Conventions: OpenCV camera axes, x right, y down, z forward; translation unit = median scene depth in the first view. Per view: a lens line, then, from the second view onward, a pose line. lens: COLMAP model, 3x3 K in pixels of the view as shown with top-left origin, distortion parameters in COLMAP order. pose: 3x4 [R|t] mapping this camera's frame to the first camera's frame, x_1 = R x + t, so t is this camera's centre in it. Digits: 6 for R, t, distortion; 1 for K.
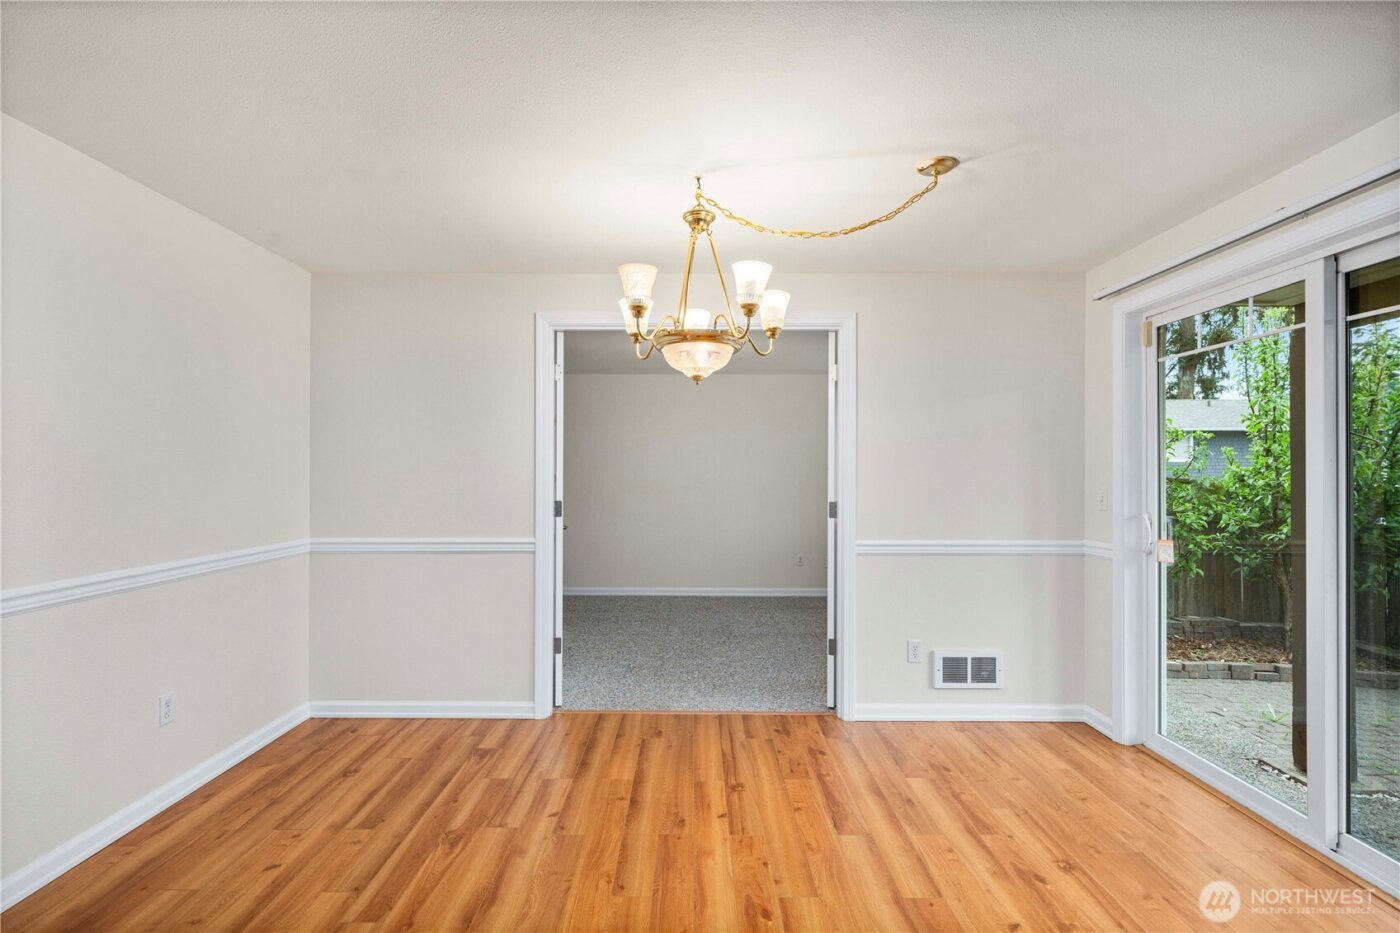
lens RADIAL K [[679.7, 0, 700.0], [0, 679.7, 466.5], [0, 0, 1]] dist [0.001550, 0.000564]
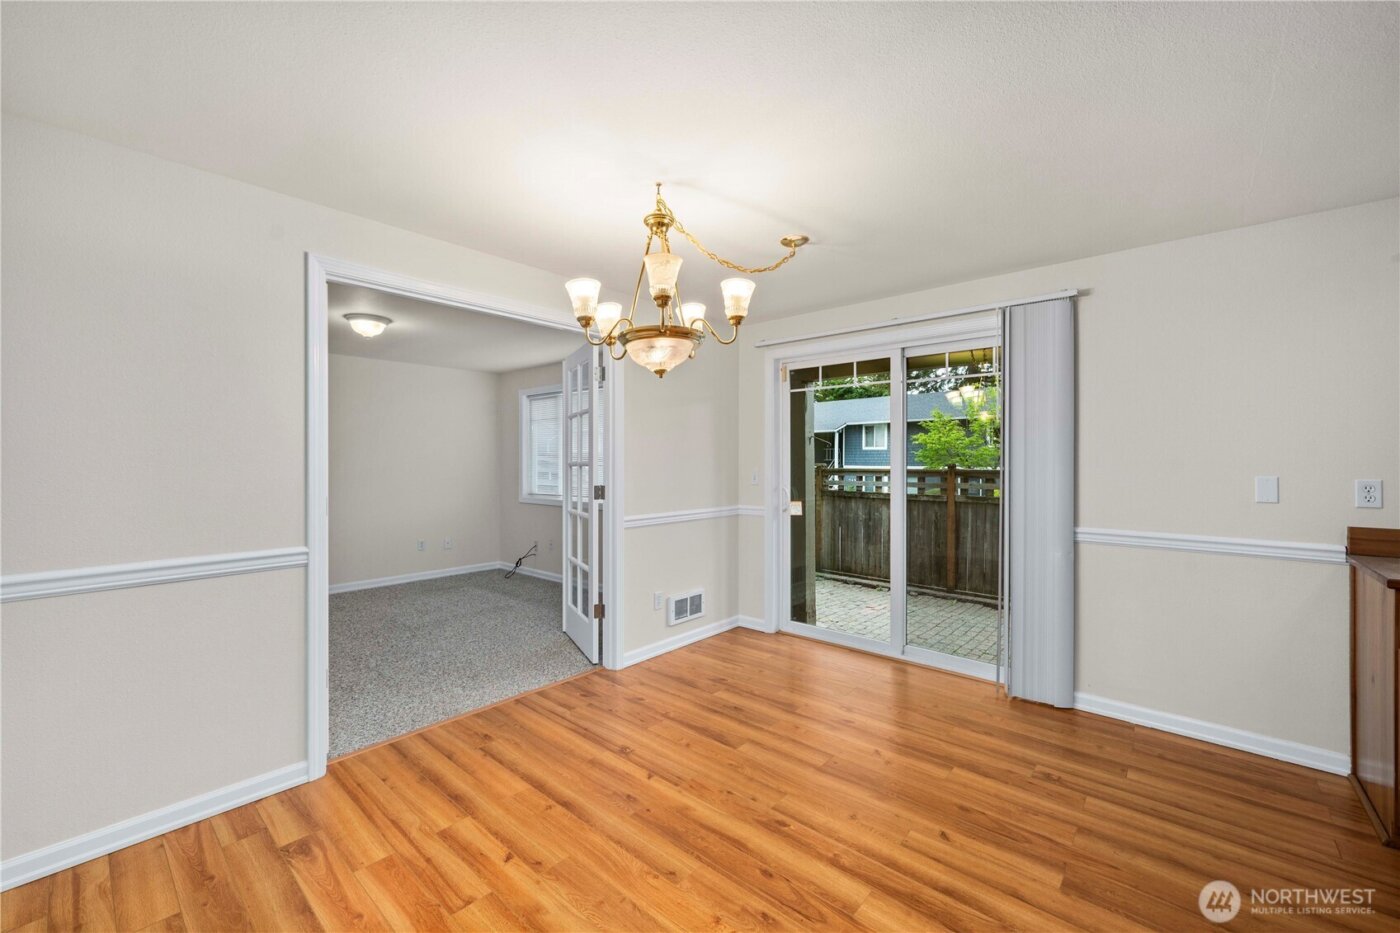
lens RADIAL K [[557.9, 0, 699.5], [0, 557.9, 462.5], [0, 0, 1]] dist [-0.000997, -0.000109]
pose [[0.664337, -0.004162, 0.747422, -0.455119], [-0.005996, 0.999923, 0.010898, 0.001924], [-0.747409, -0.011722, 0.664260, 0.279284]]
